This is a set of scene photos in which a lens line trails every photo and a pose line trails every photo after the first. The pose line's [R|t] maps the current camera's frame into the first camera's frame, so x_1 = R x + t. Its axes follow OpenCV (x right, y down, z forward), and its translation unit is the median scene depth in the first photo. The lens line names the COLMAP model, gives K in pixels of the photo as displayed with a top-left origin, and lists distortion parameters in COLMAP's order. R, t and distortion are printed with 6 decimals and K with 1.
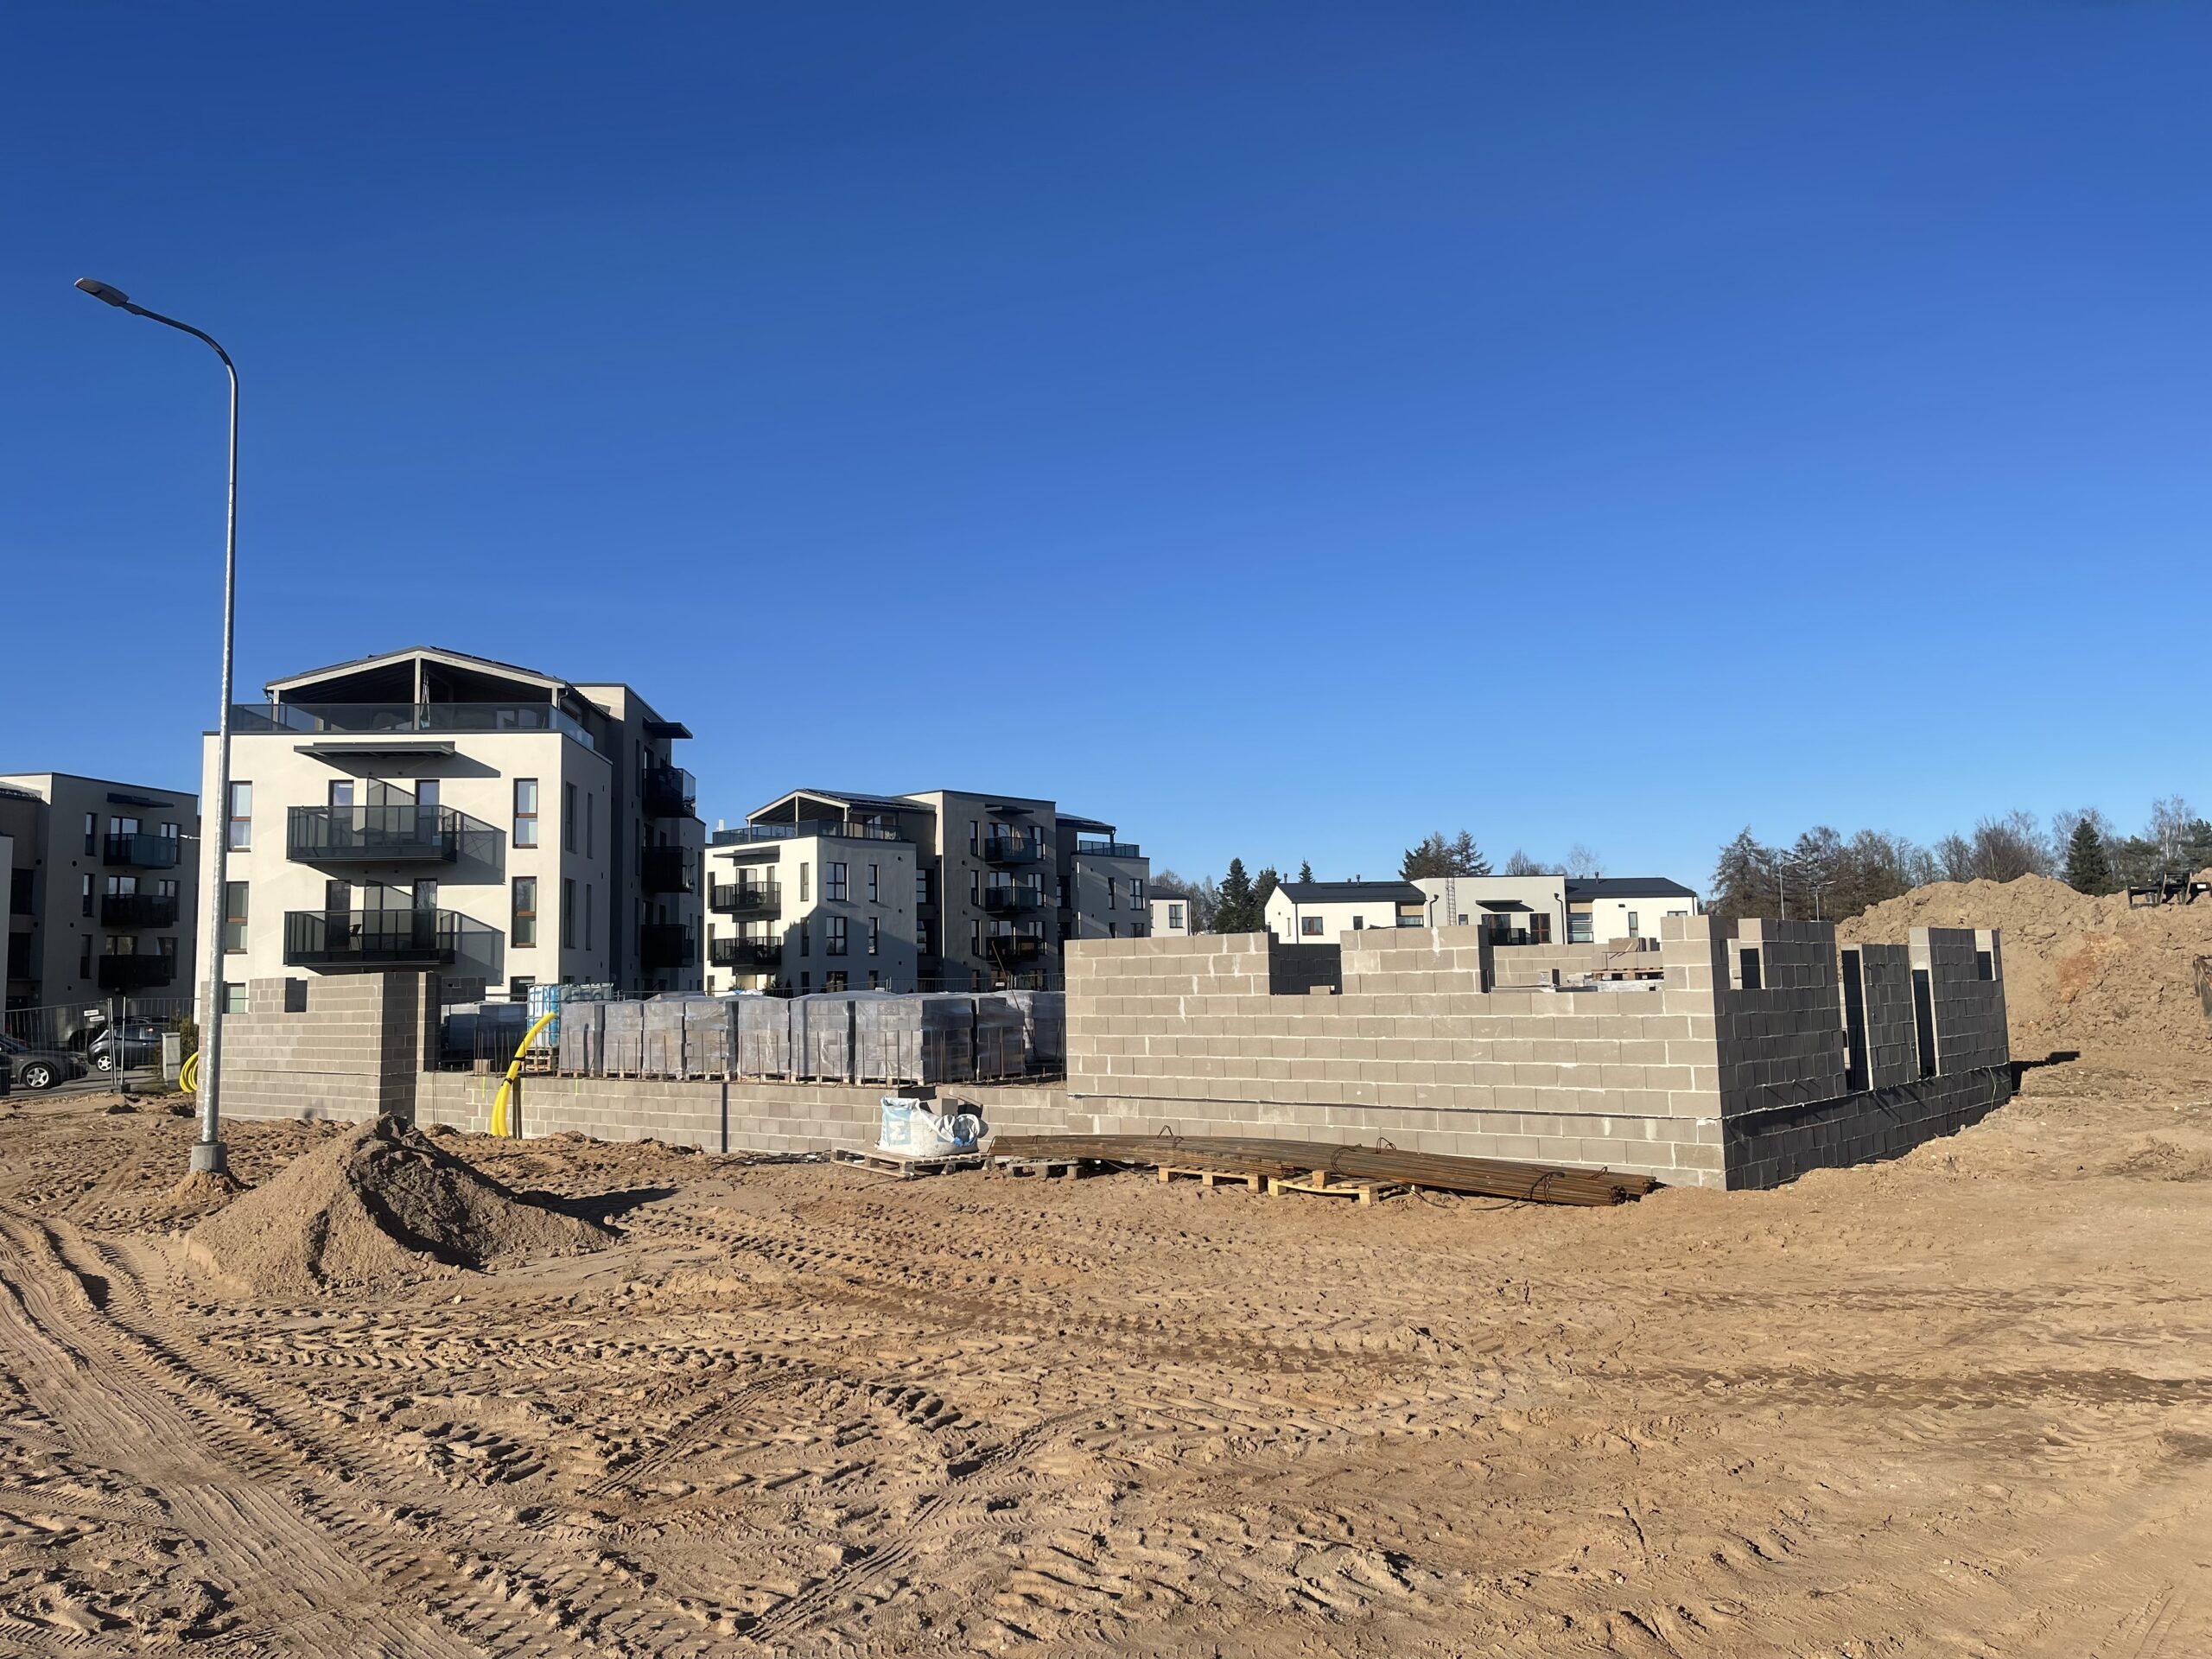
lens RADIAL K [[1625.1, 0, 1089.6], [0, 1625.1, 810.9], [0, 0, 1]] dist [0.063895, -0.086547]
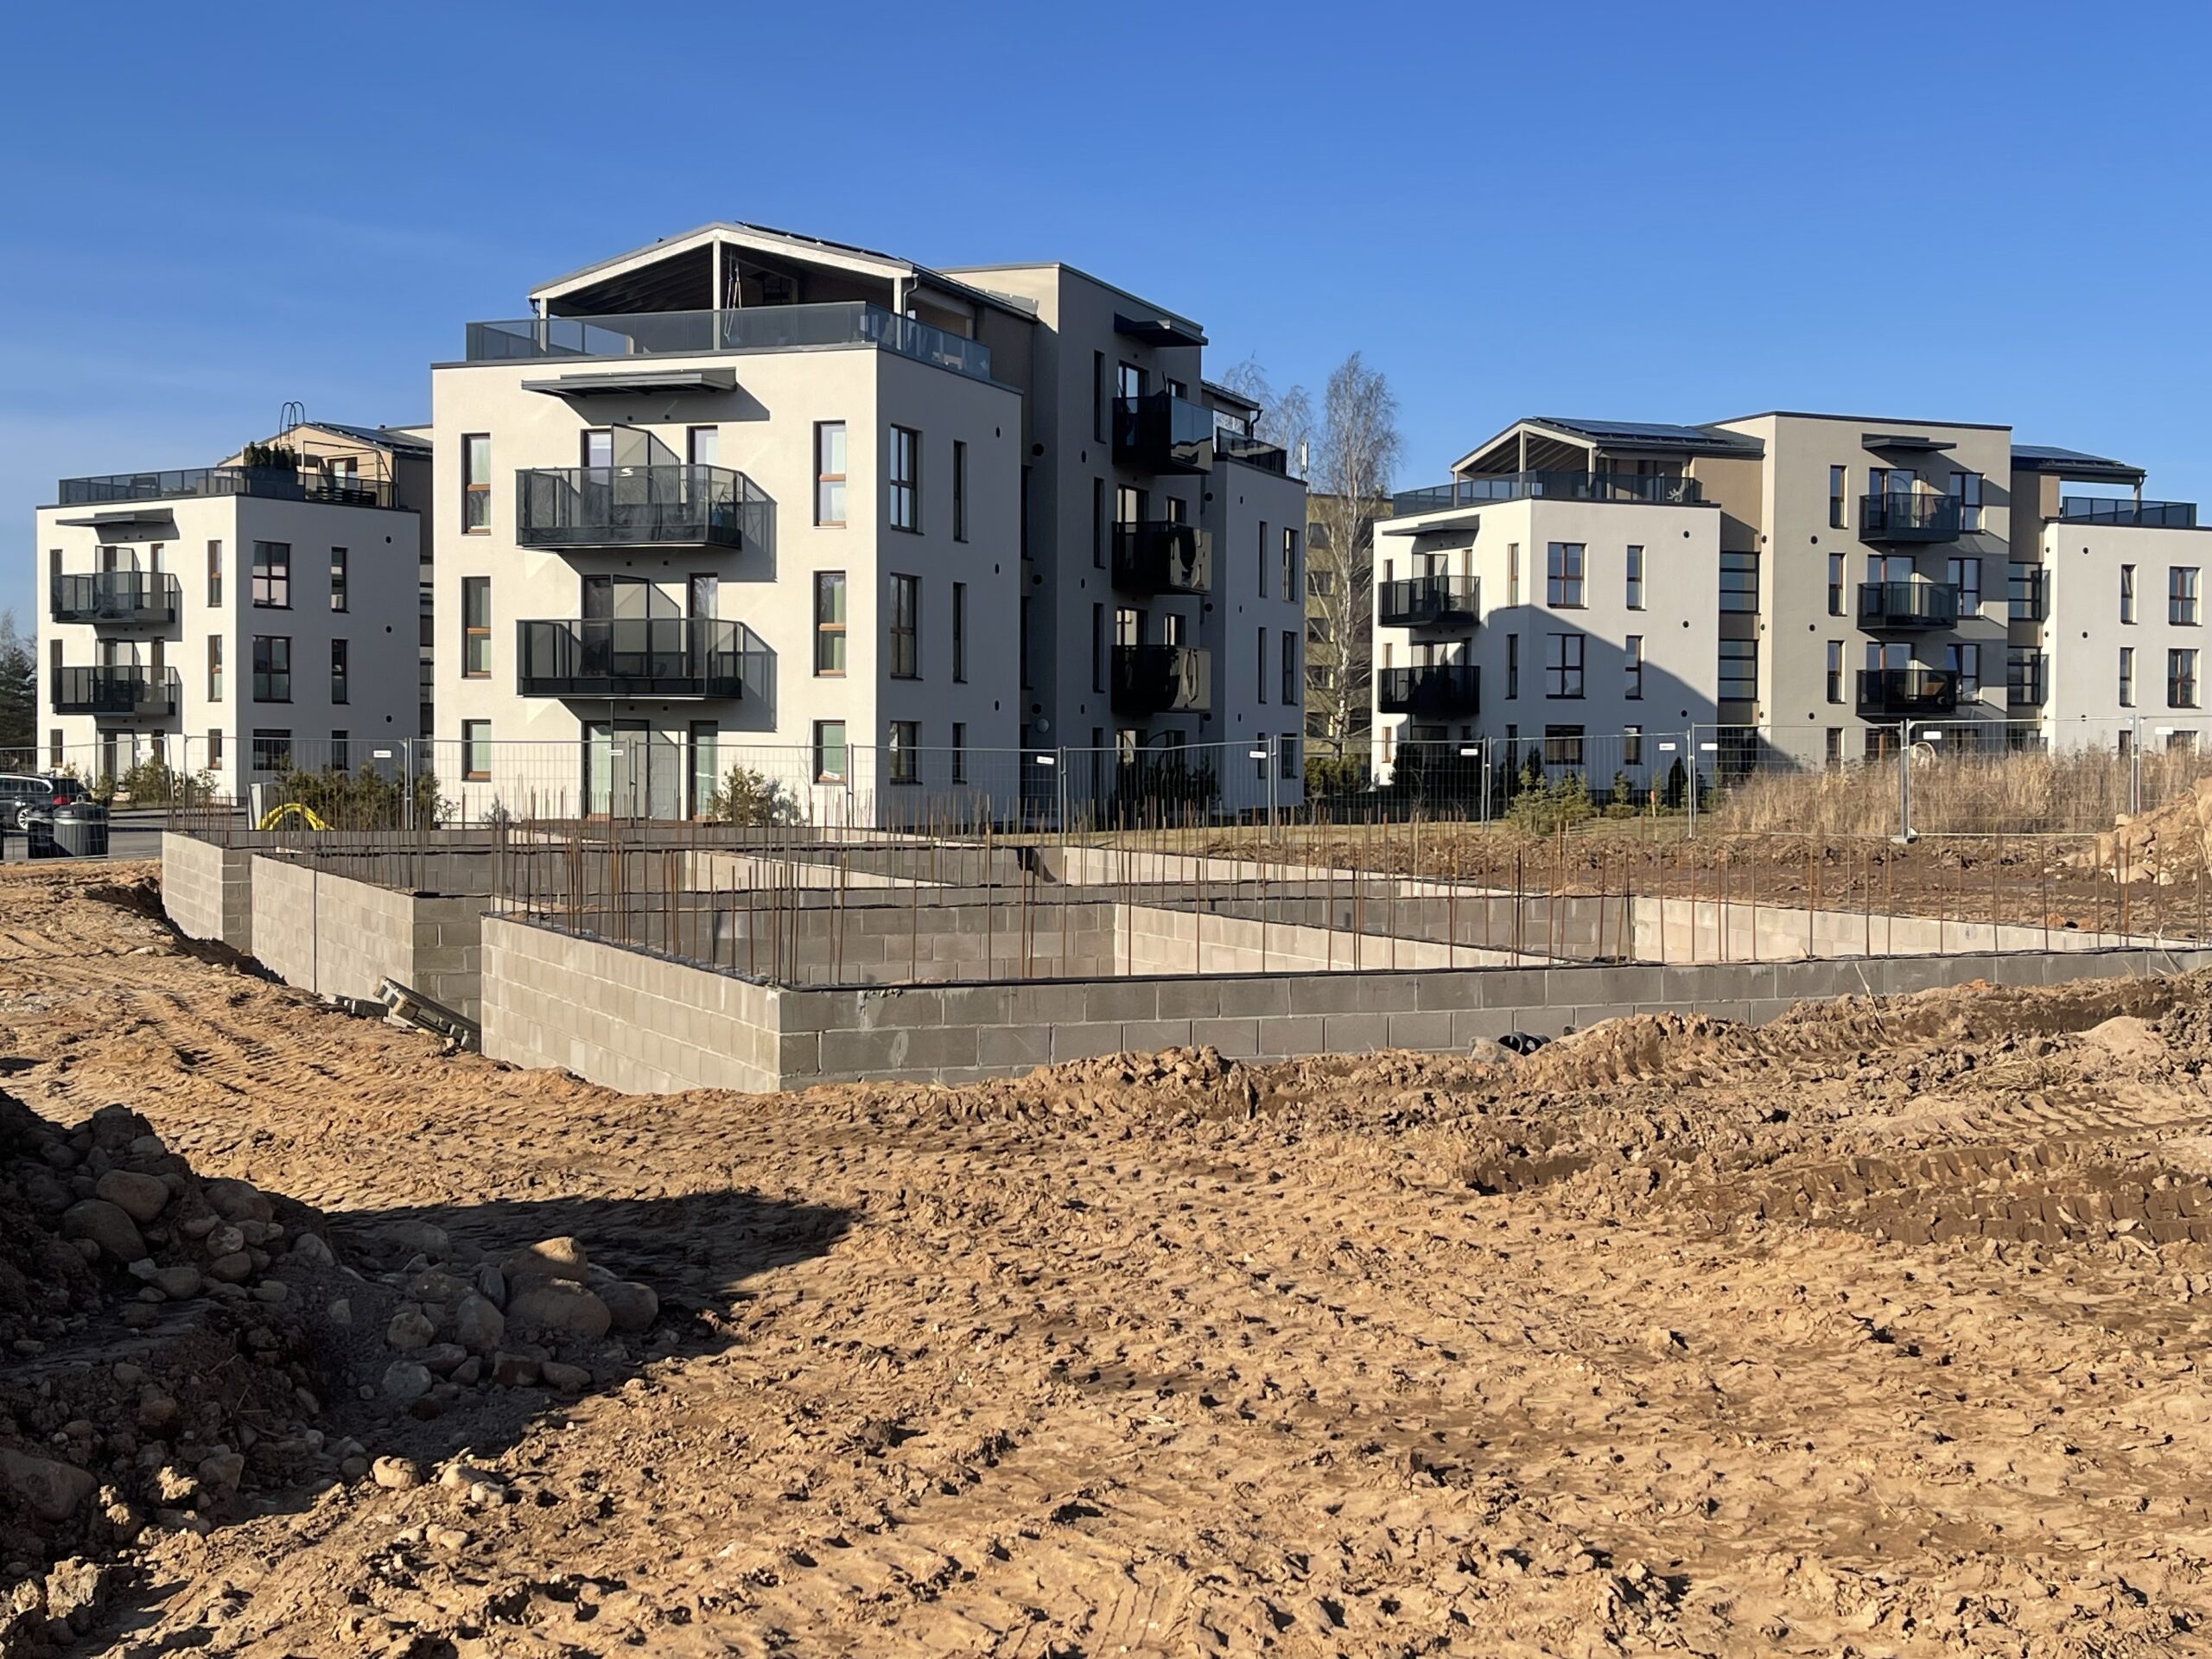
lens RADIAL K [[2767.6, 0, 1106.9], [0, 2767.6, 814.4], [0, 0, 1]] dist [0.131310, 0.000000]
pose [[0.900864, 0.033579, -0.432801, 0.231671], [0.022617, 0.992019, 0.124042, 0.001116], [0.433512, -0.121534, 0.892915, 0.026846]]
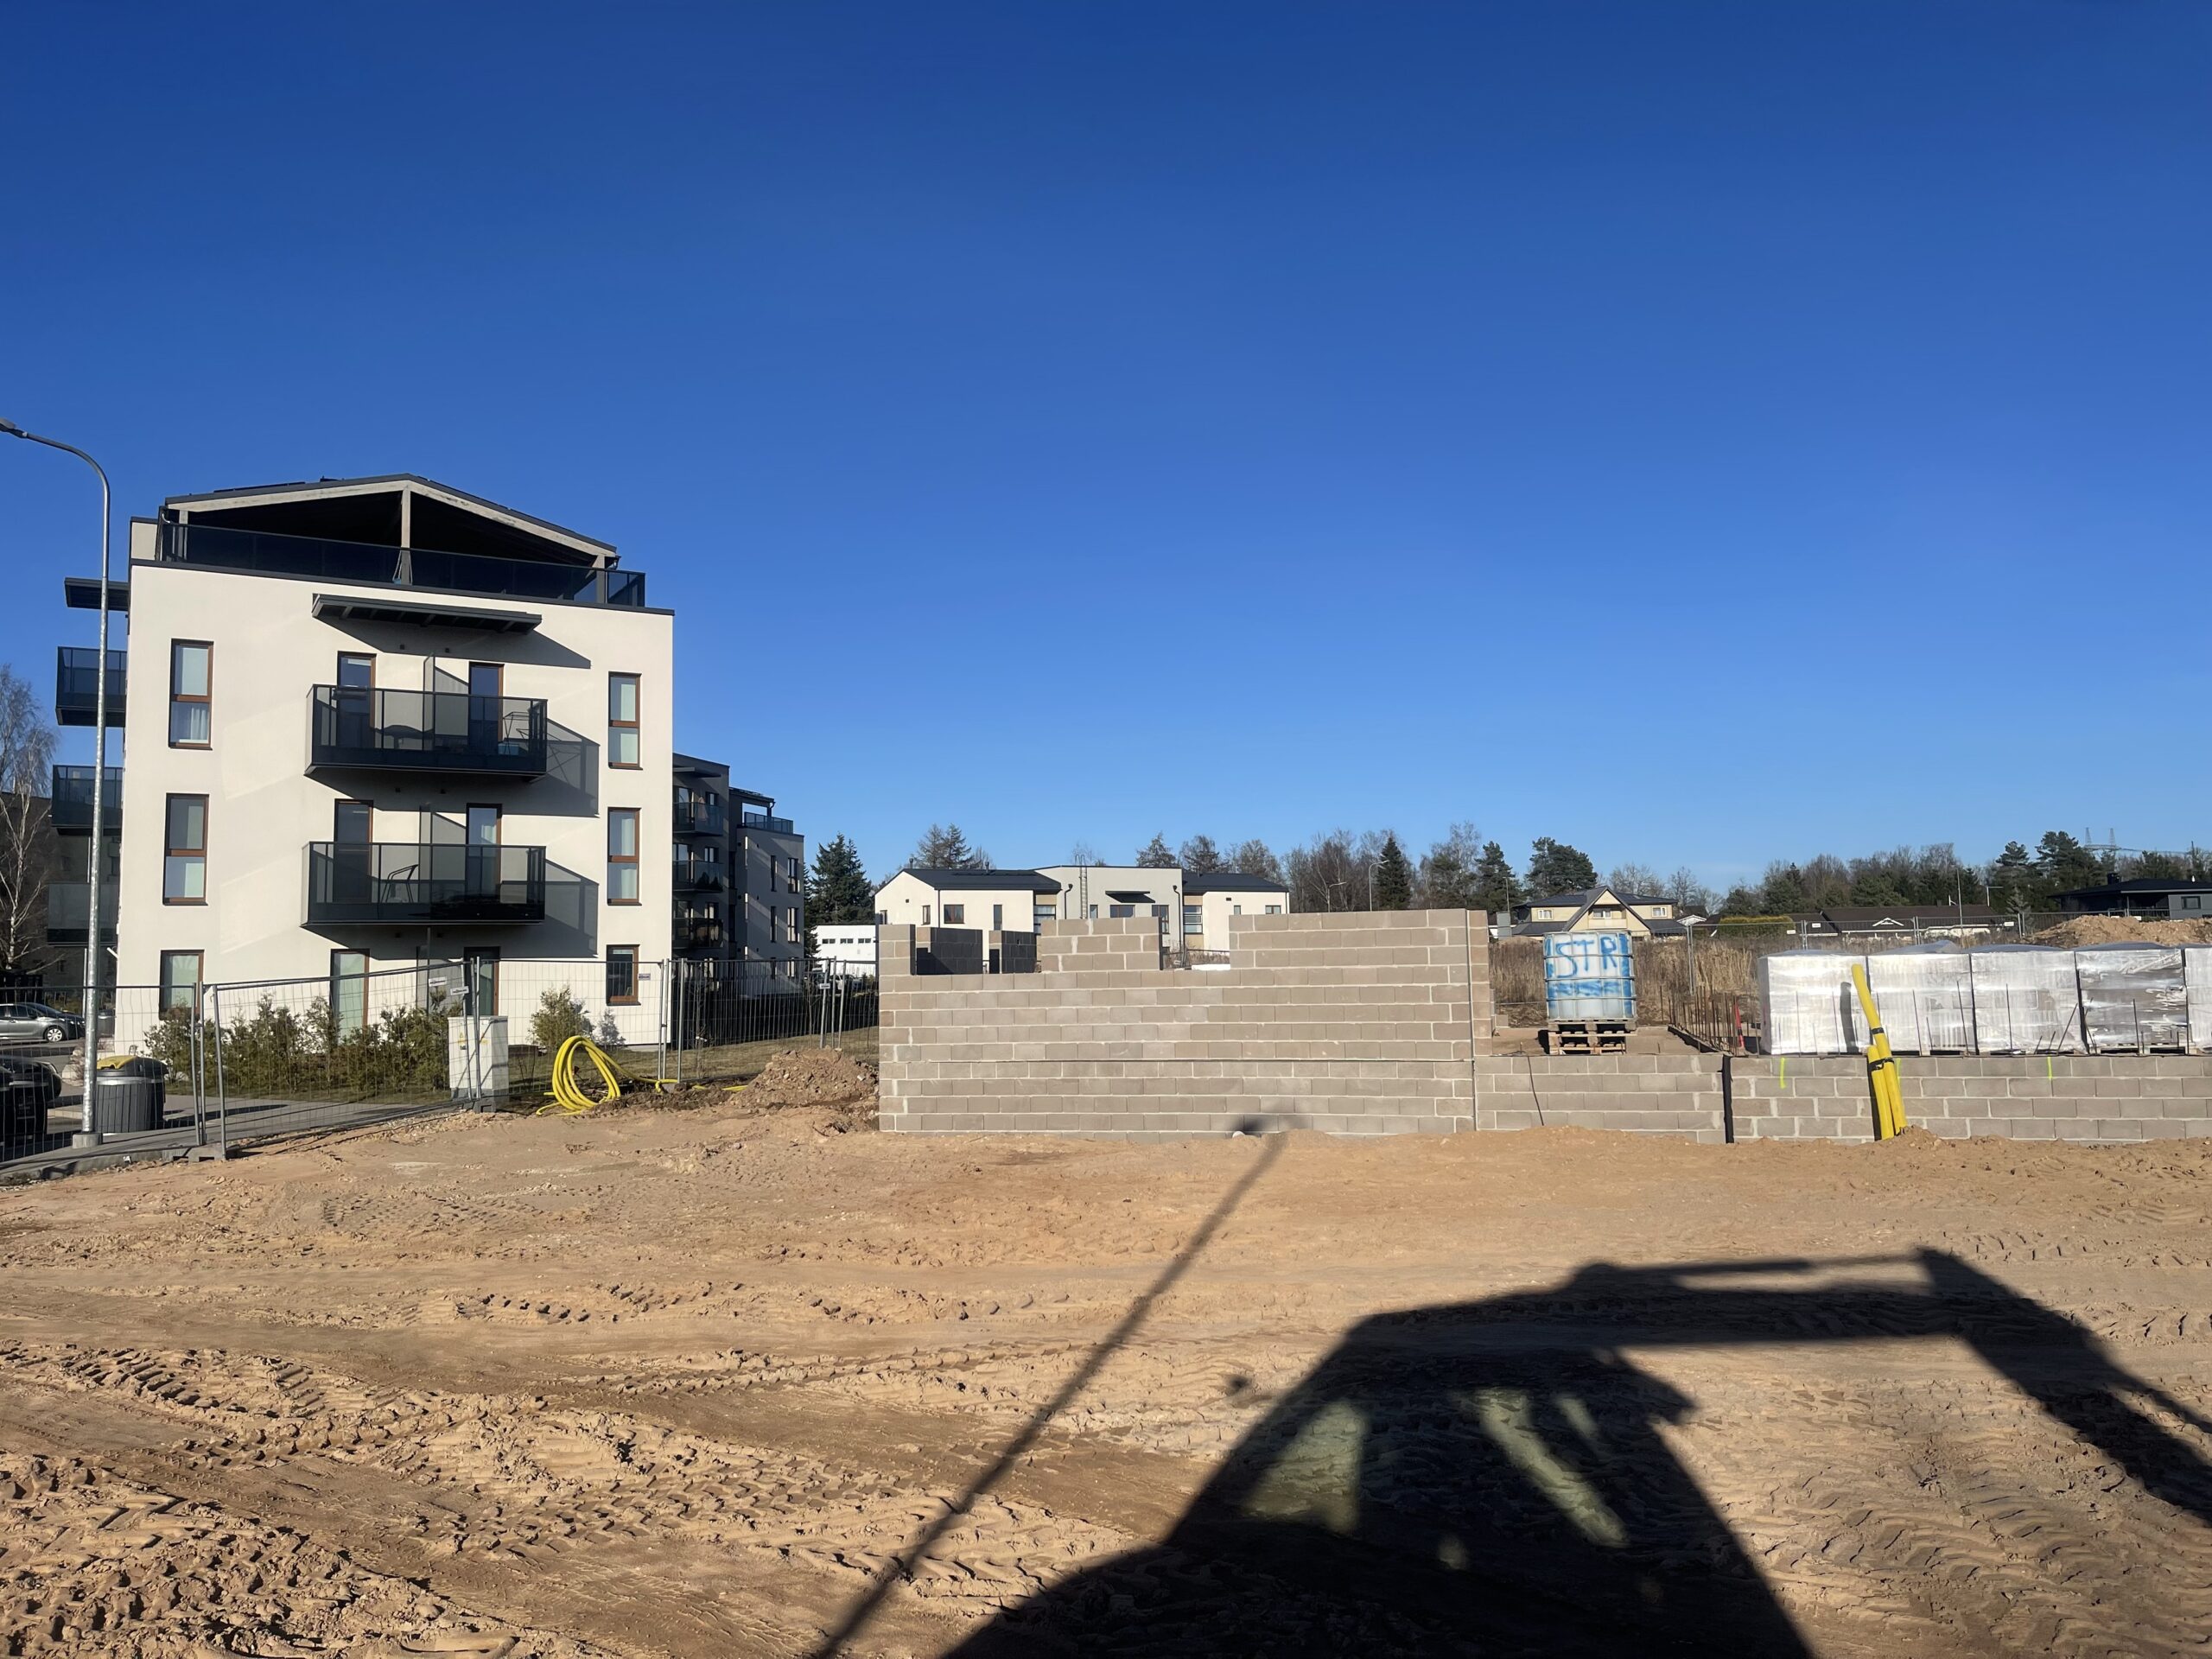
lens RADIAL K [[1625.1, 0, 1126.9], [0, 1625.1, 811.6], [0, 0, 1]] dist [0.063895, -0.086547]
pose [[0.901803, 0.045372, 0.429758, -0.425750], [-0.045678, 0.998910, -0.009610, 0.036140], [-0.429726, -0.010964, 0.902893, 0.231828]]
